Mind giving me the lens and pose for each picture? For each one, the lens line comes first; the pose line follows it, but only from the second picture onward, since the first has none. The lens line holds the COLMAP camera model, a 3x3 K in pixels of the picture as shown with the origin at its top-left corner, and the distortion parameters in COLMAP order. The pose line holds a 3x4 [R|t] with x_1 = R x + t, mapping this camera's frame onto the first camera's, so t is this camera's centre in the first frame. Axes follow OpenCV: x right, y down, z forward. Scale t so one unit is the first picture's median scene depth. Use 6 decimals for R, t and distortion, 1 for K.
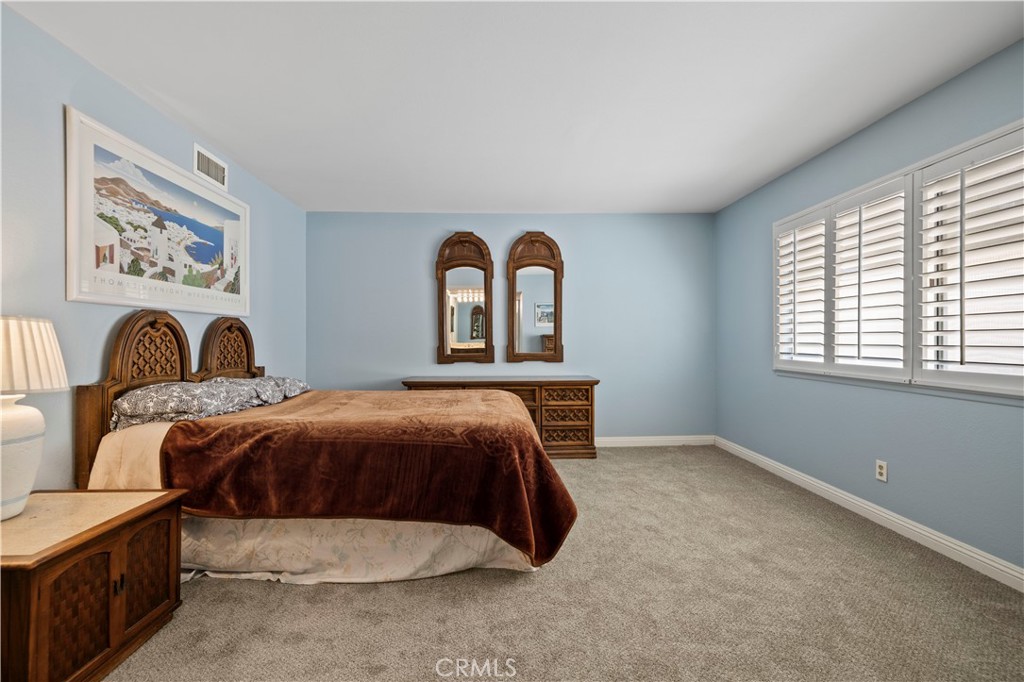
lens RADIAL K [[434.1, 0, 507.3], [0, 434.1, 339.1], [0, 0, 1]] dist [0.001609, -0.000068]
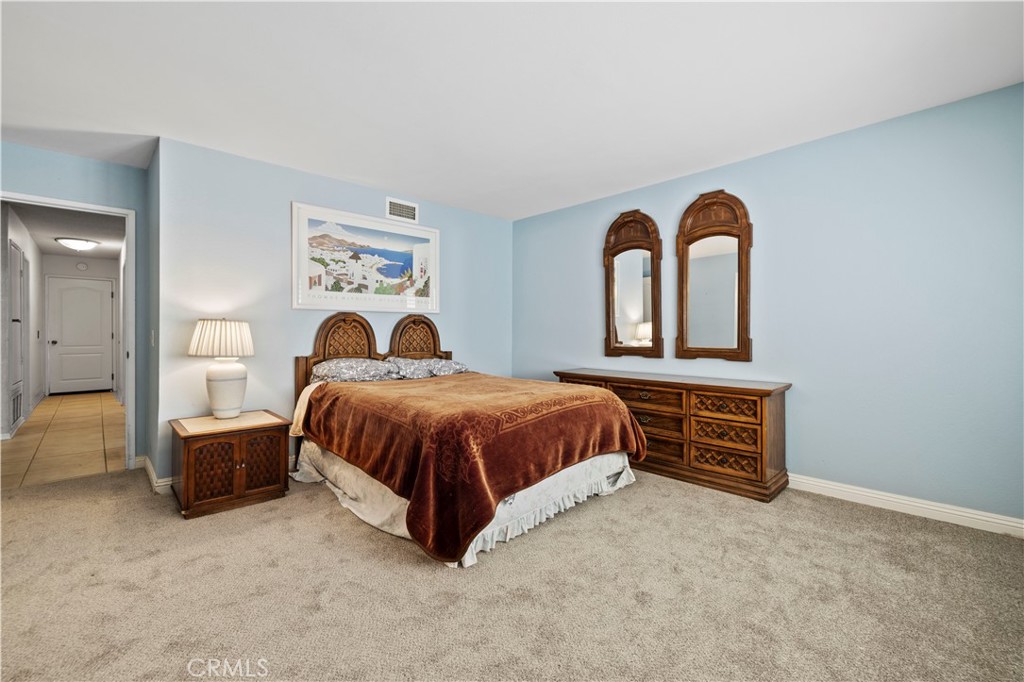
lens RADIAL K [[438.1, 0, 509.3], [0, 438.1, 330.2], [0, 0, 1]] dist [0.003824, 0.000314]
pose [[0.657699, -0.000454, -0.753280, 0.638093], [0.000531, 1.000000, -0.000139, -0.000068], [0.753280, -0.000308, 0.657700, 0.319988]]
